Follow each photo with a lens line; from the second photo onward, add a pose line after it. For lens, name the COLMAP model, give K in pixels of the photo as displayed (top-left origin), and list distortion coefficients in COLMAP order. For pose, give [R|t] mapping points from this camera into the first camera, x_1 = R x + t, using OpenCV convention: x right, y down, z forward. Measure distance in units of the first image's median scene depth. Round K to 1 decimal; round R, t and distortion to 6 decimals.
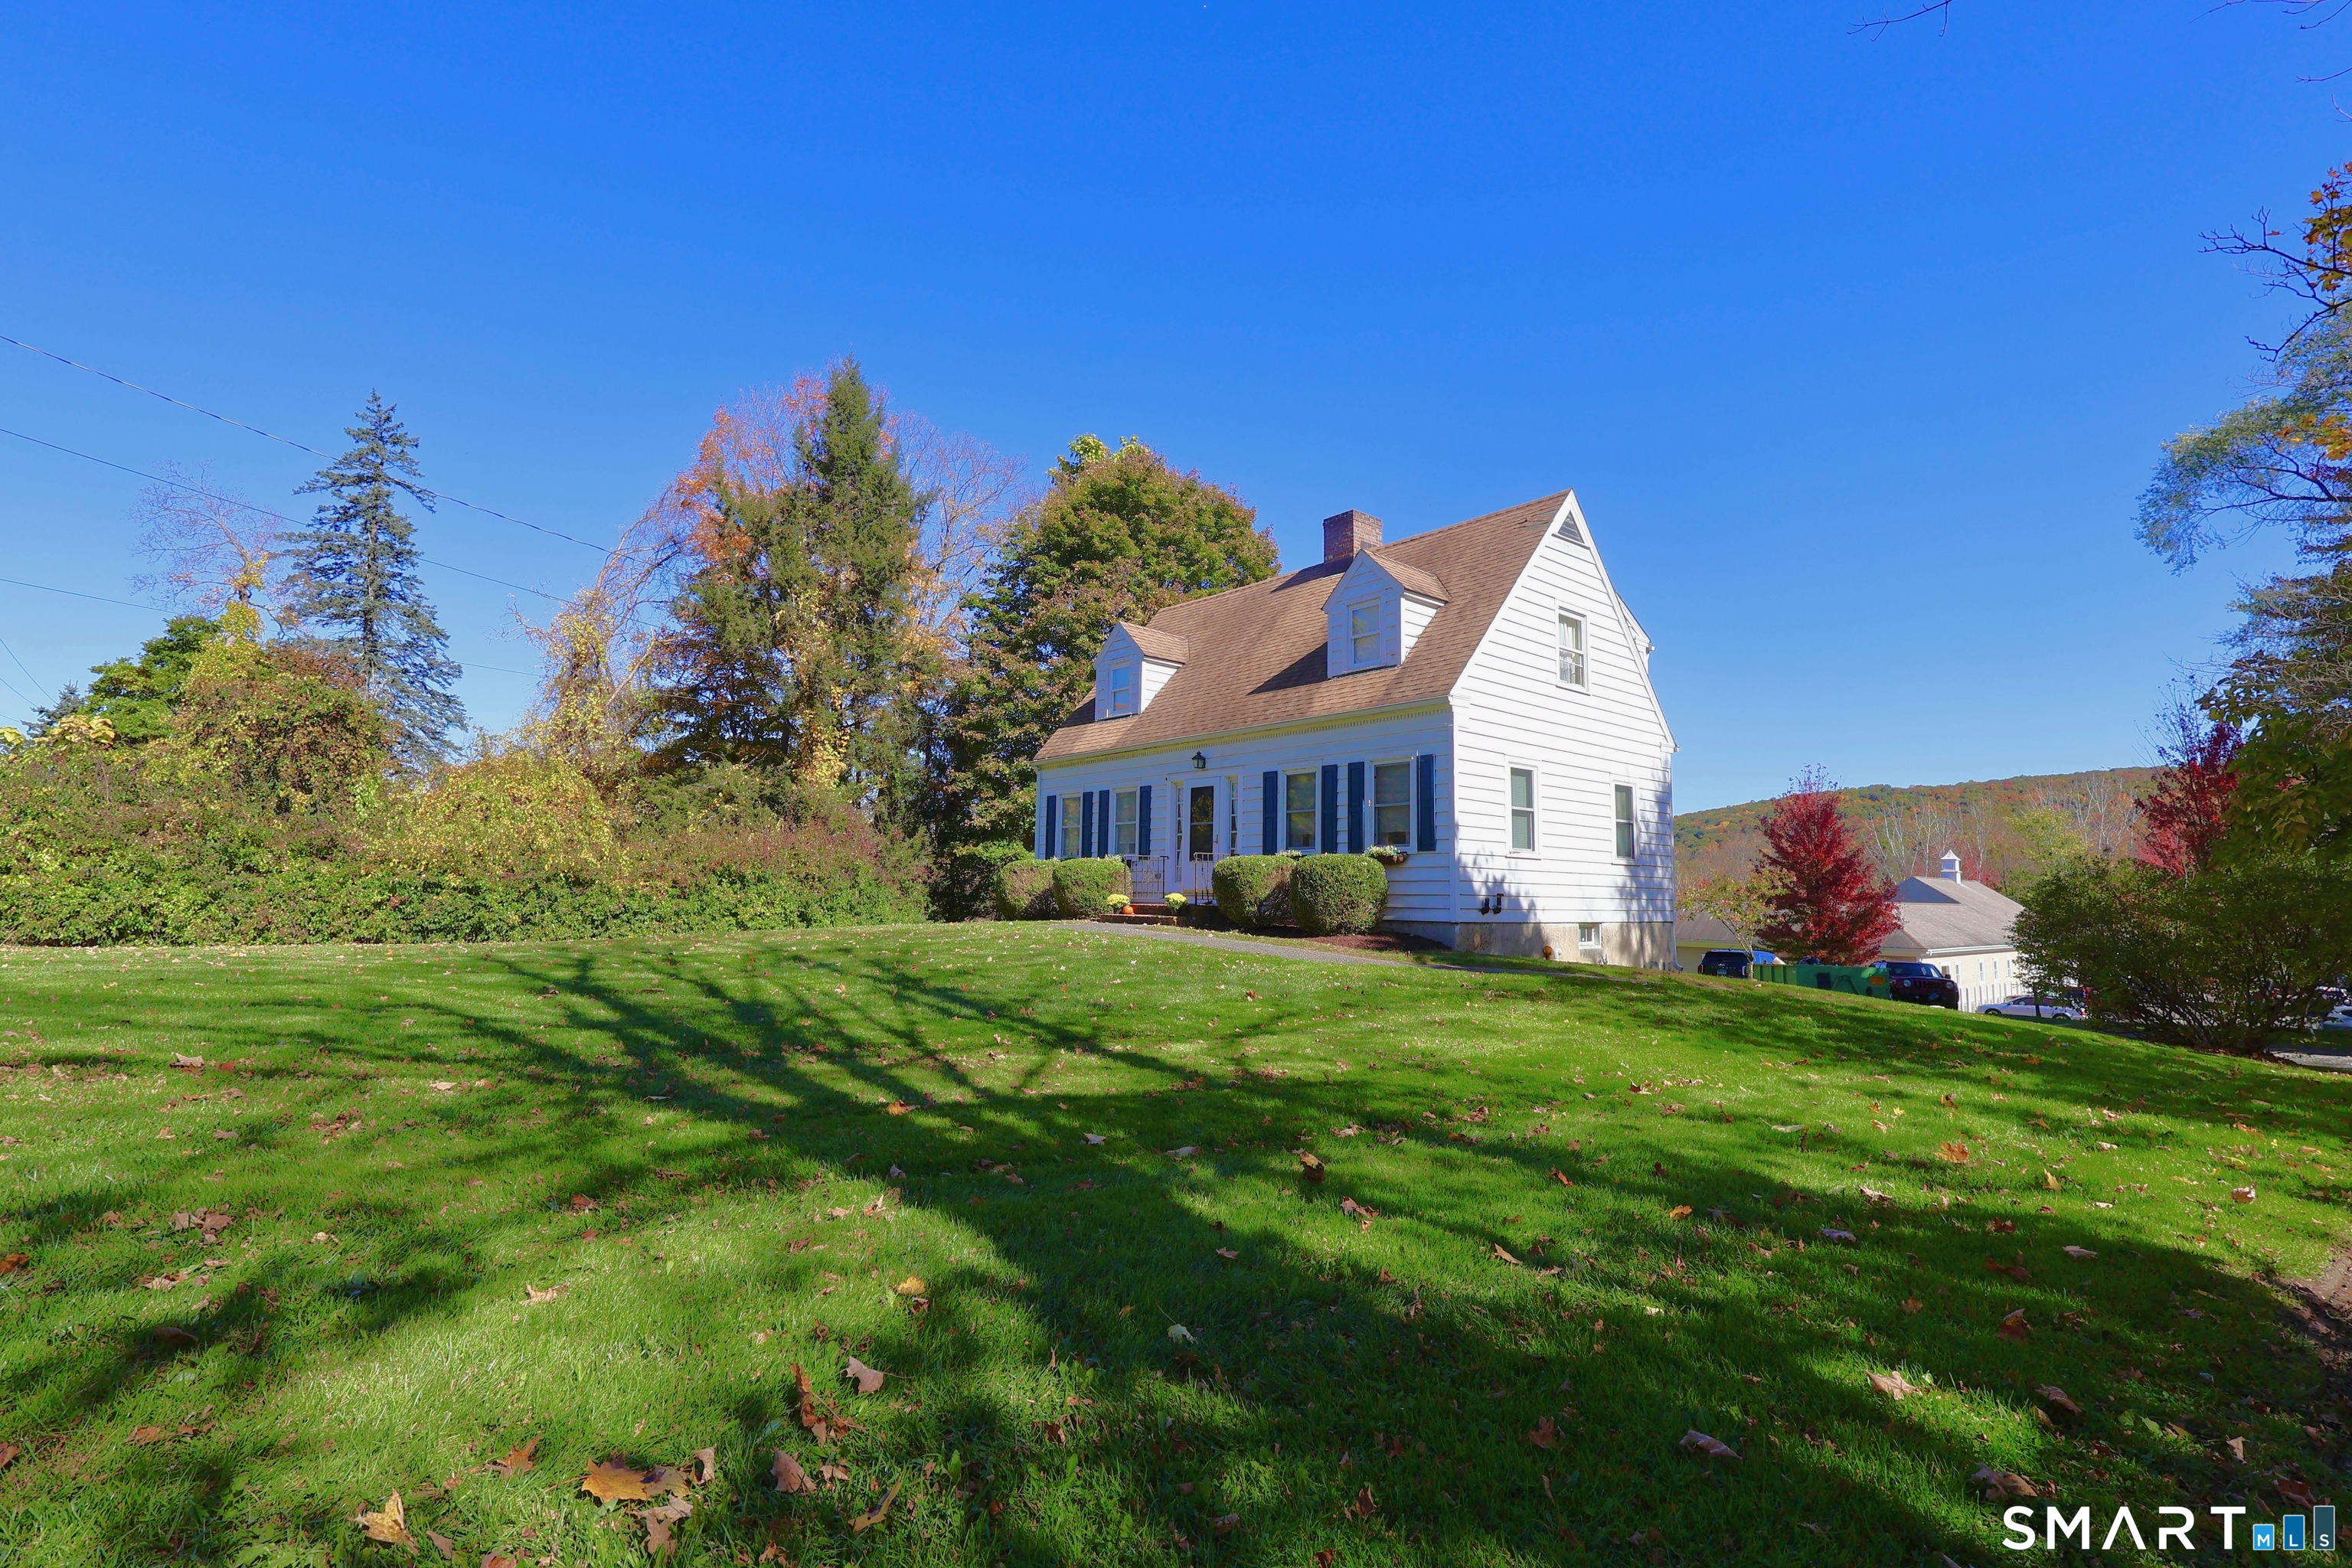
lens RADIAL K [[1087.2, 0, 1182.0], [0, 1087.2, 784.4], [0, 0, 1]] dist [-0.001550, -0.000060]
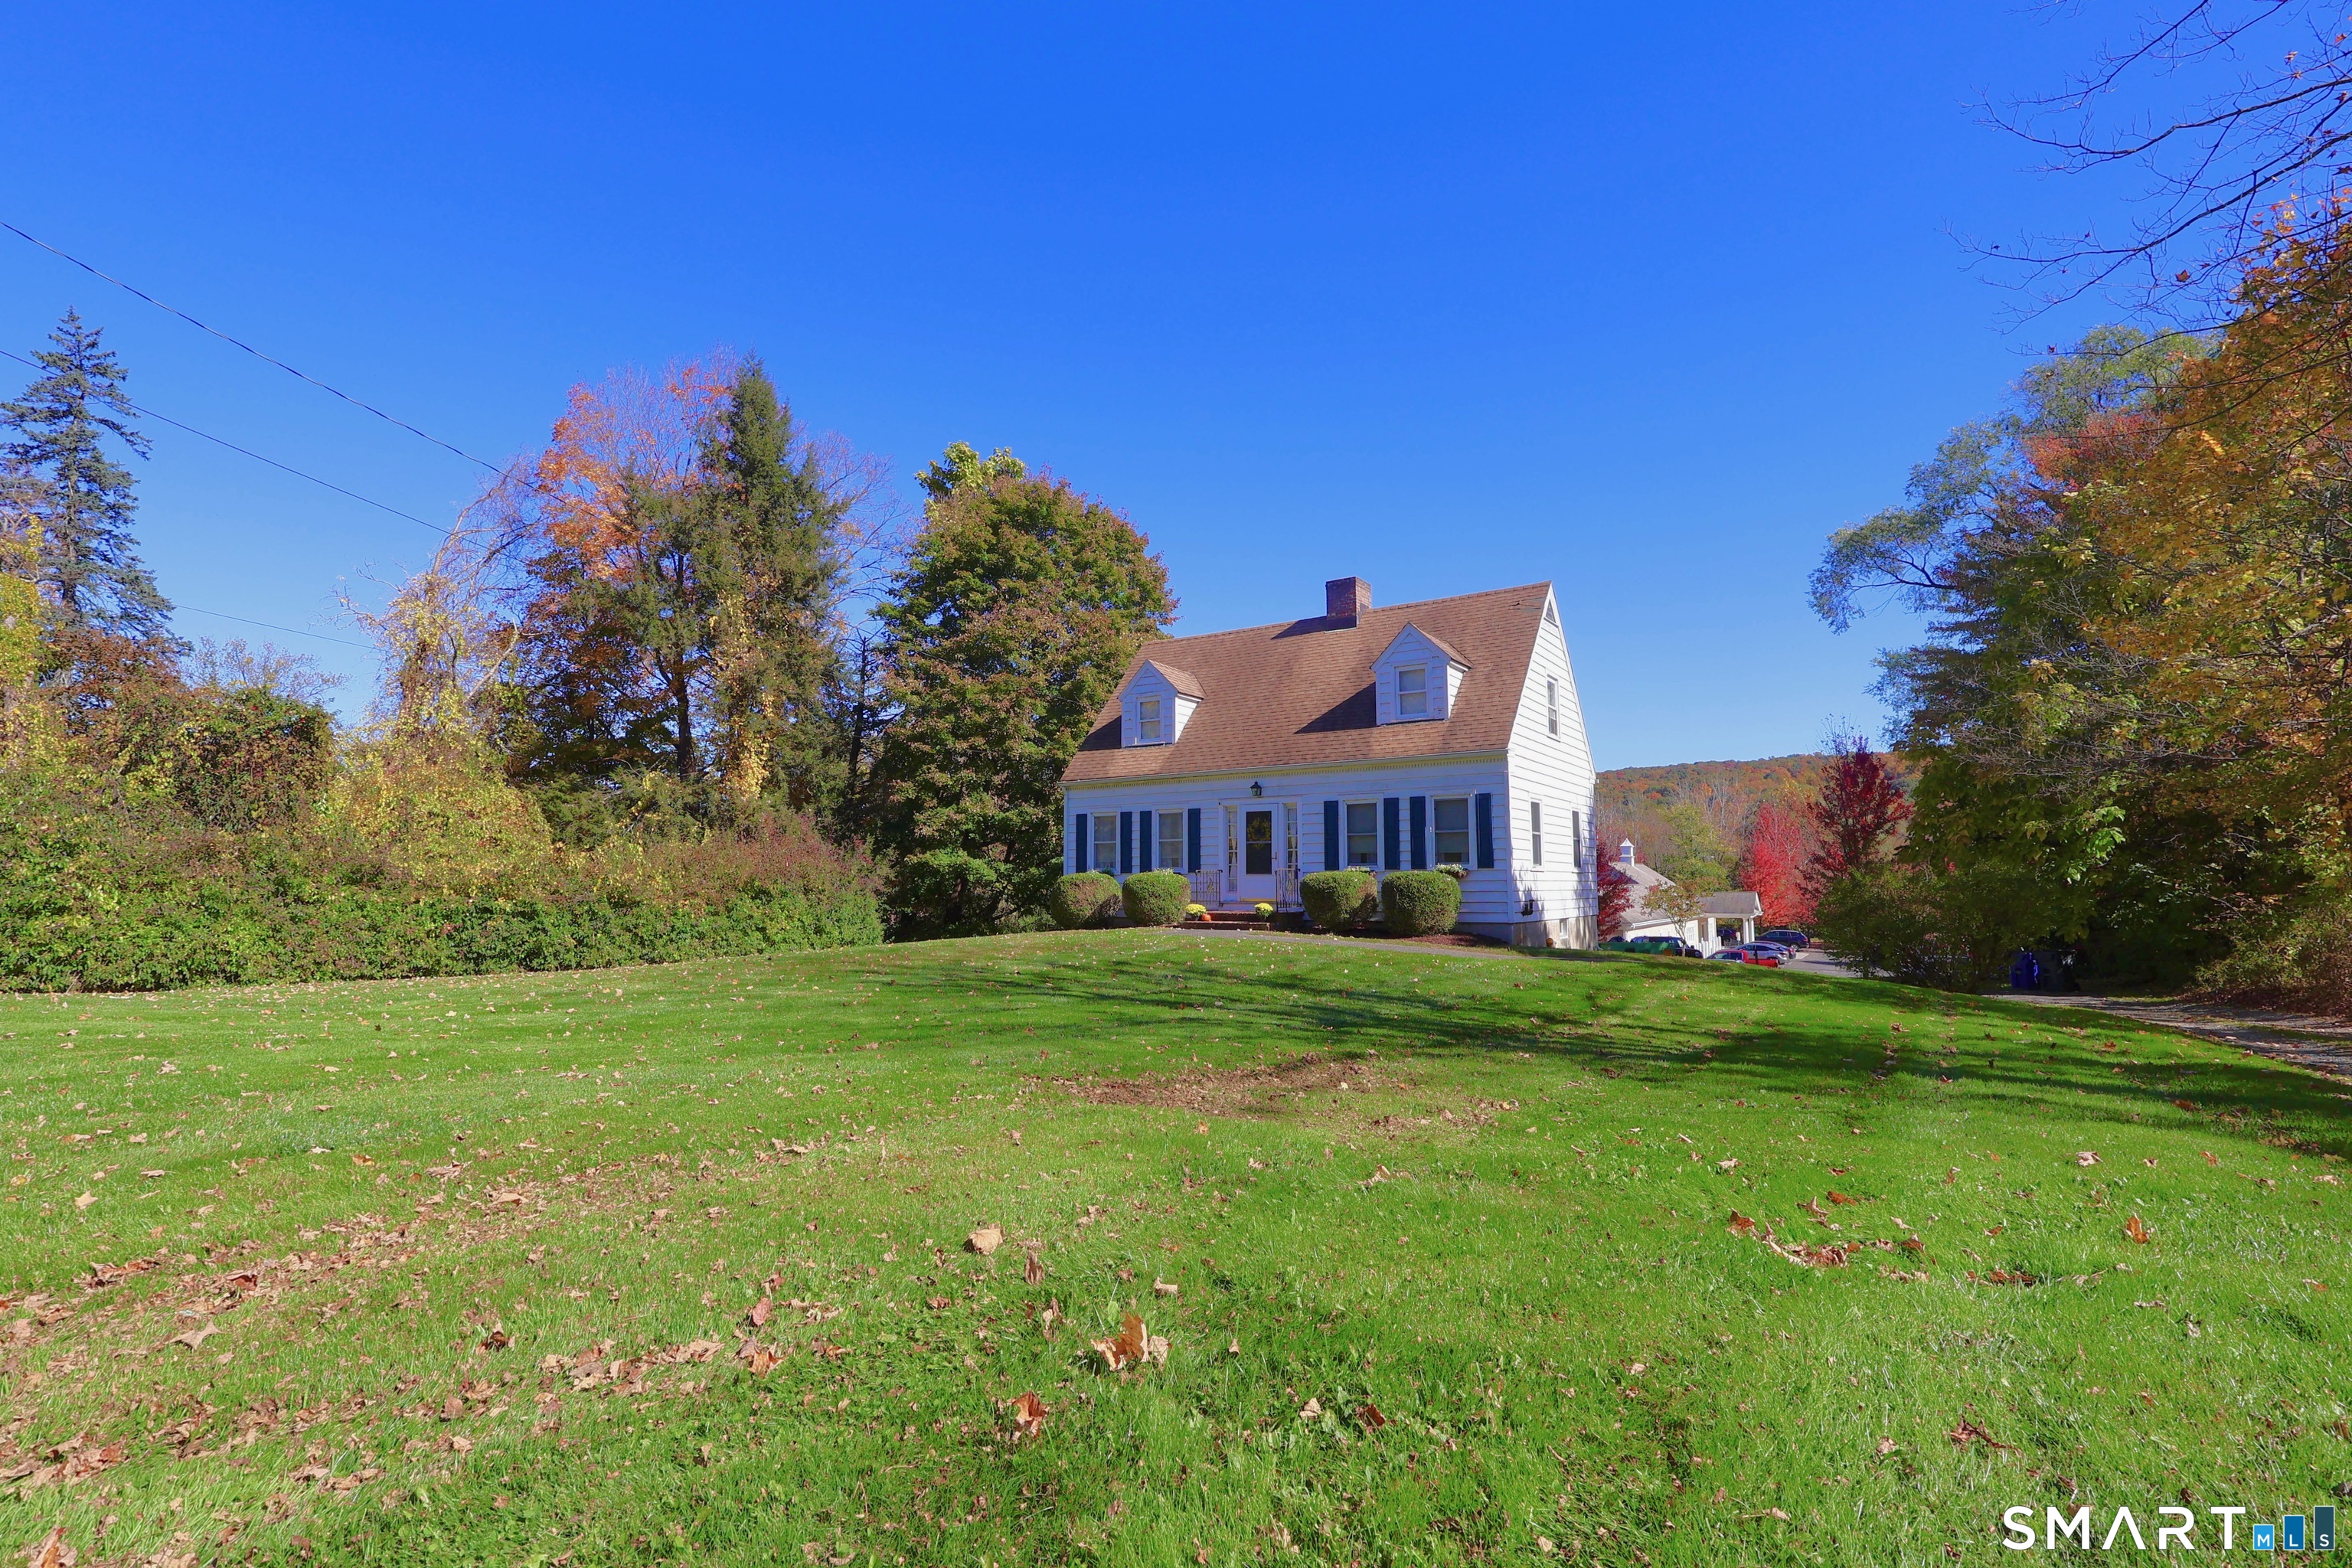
lens RADIAL K [[1087.2, 0, 1189.8], [0, 1087.2, 808.3], [0, 0, 1]] dist [-0.001550, -0.000060]
pose [[0.961622, -0.000822, 0.274375, -0.345166], [-0.009153, 0.999343, 0.035075, -0.038526], [-0.274223, -0.036240, 0.960983, -0.105264]]
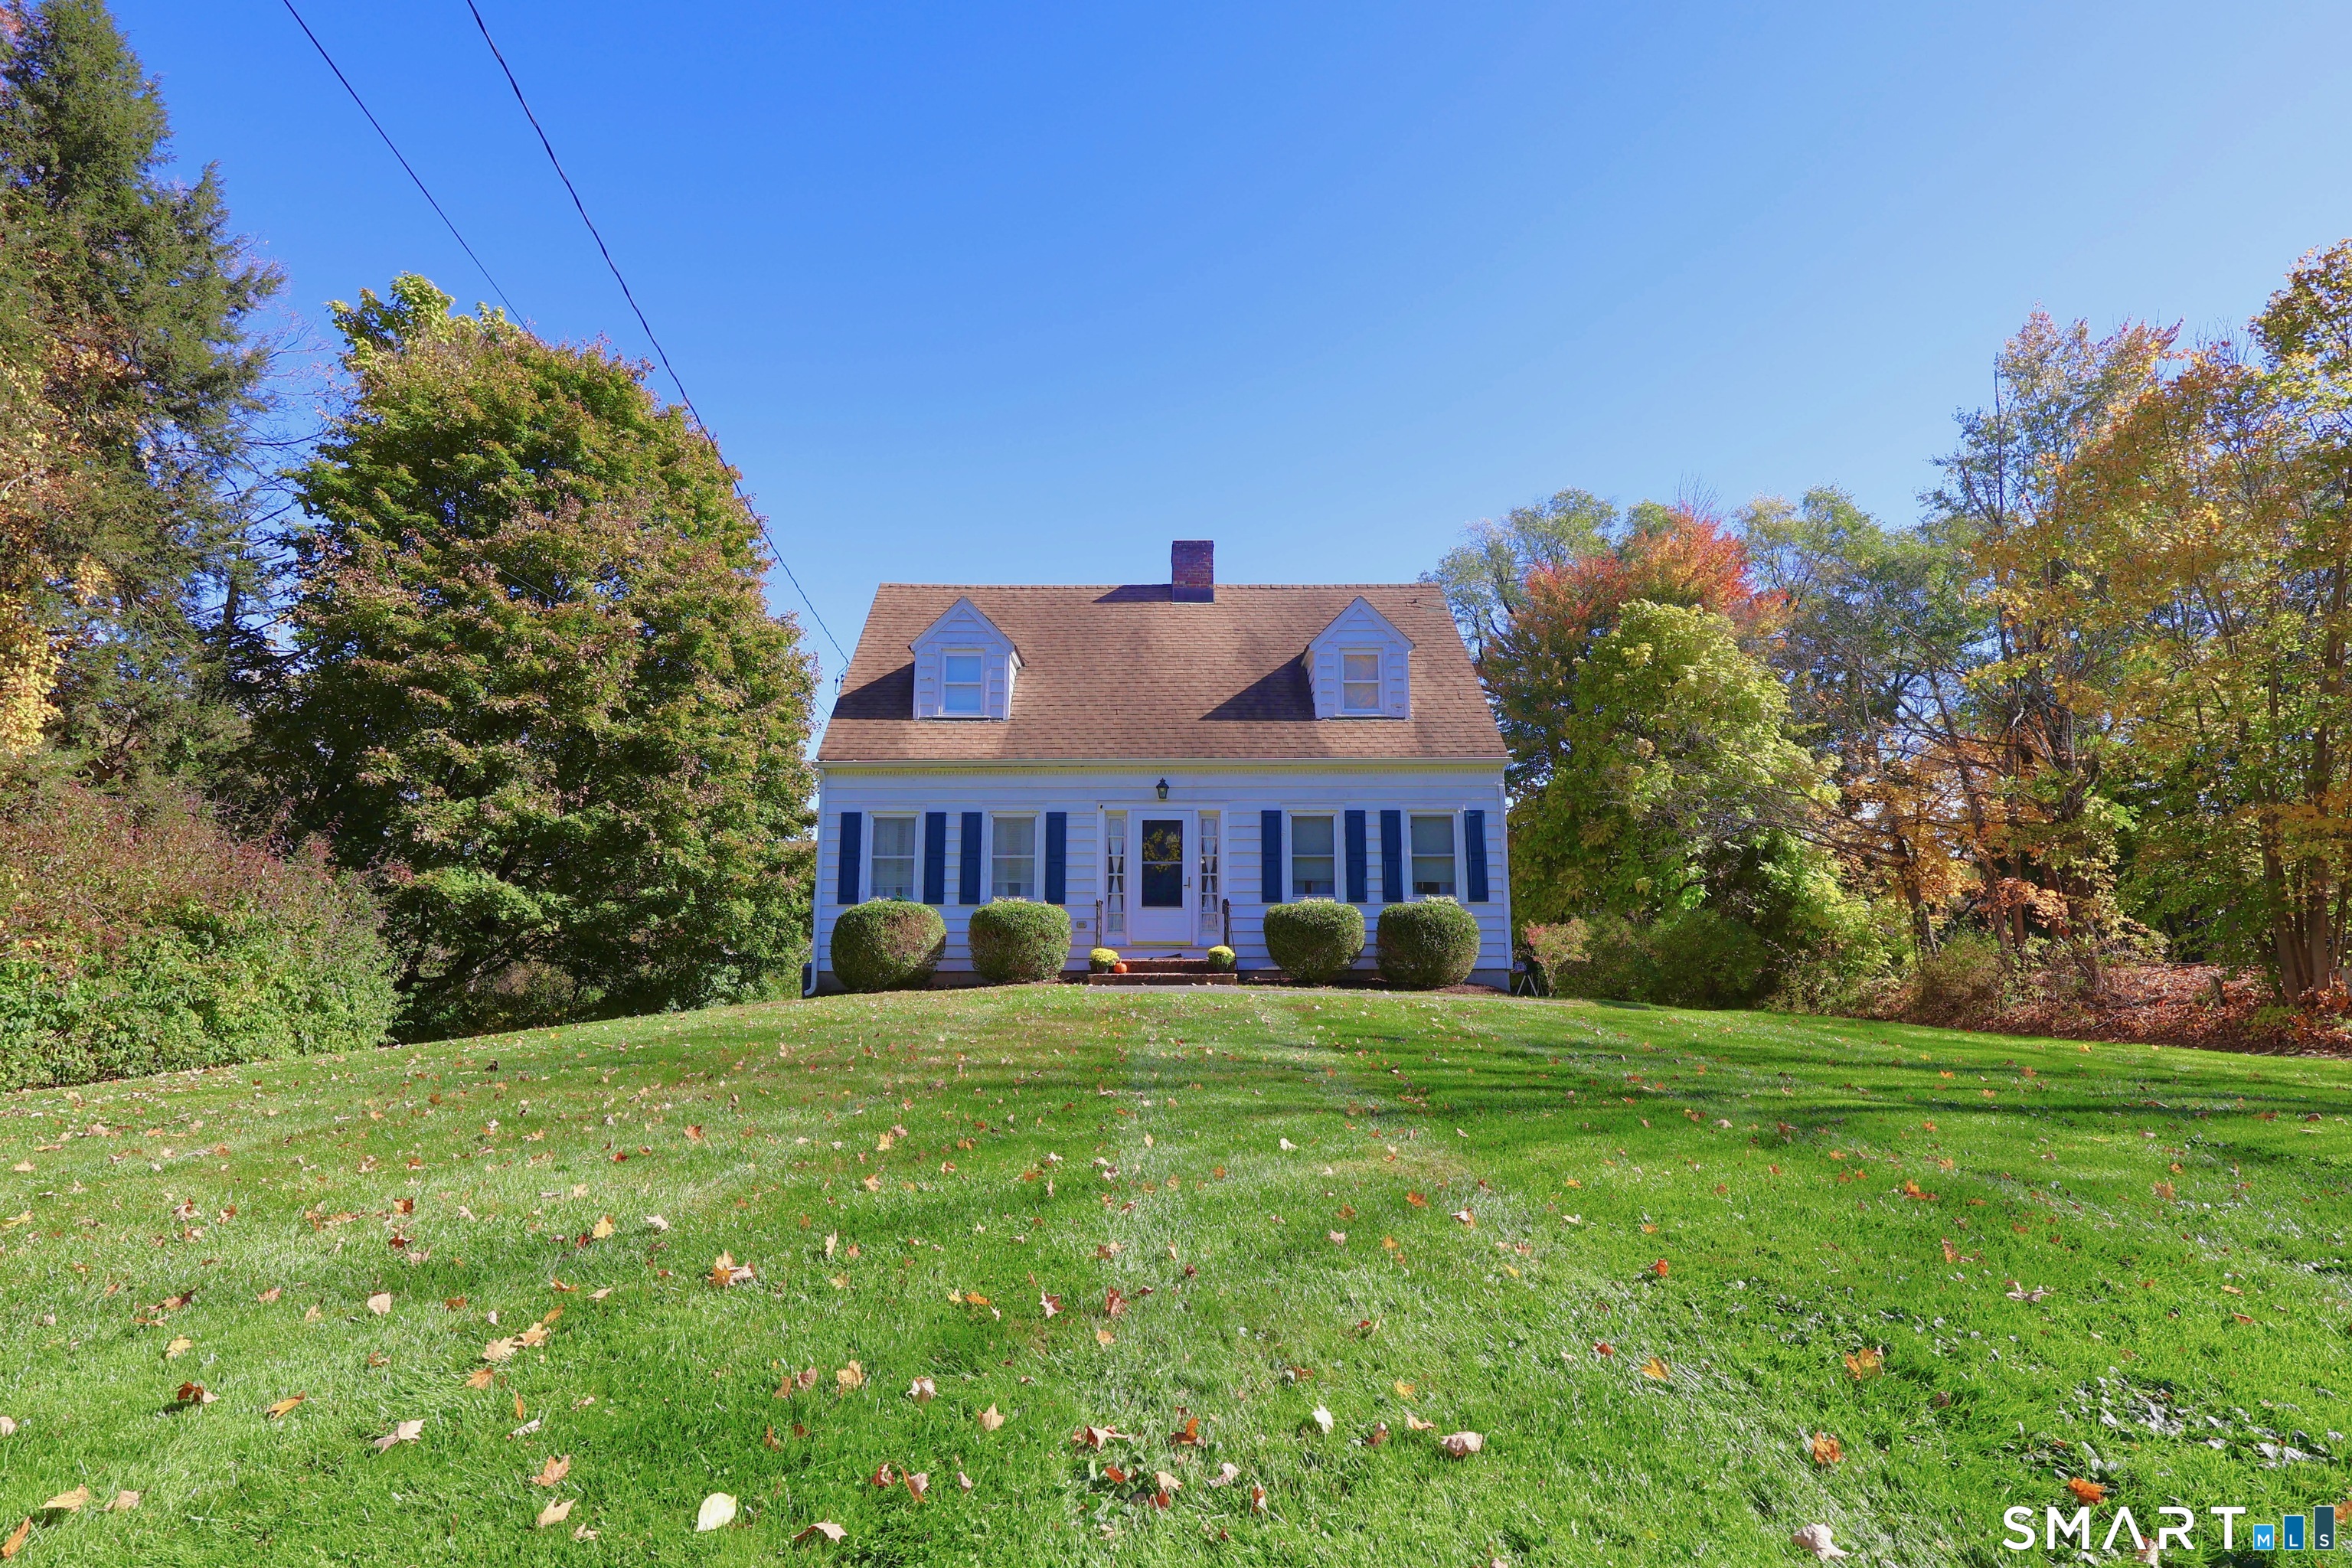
lens RADIAL K [[1087.2, 0, 1175.7], [0, 1087.2, 797.2], [0, 0, 1]] dist [-0.001550, -0.000060]
pose [[0.654680, 0.083865, 0.751239, -0.566635], [-0.066396, 0.996365, -0.053368, 0.026555], [-0.752985, -0.014940, 0.657869, 0.391715]]
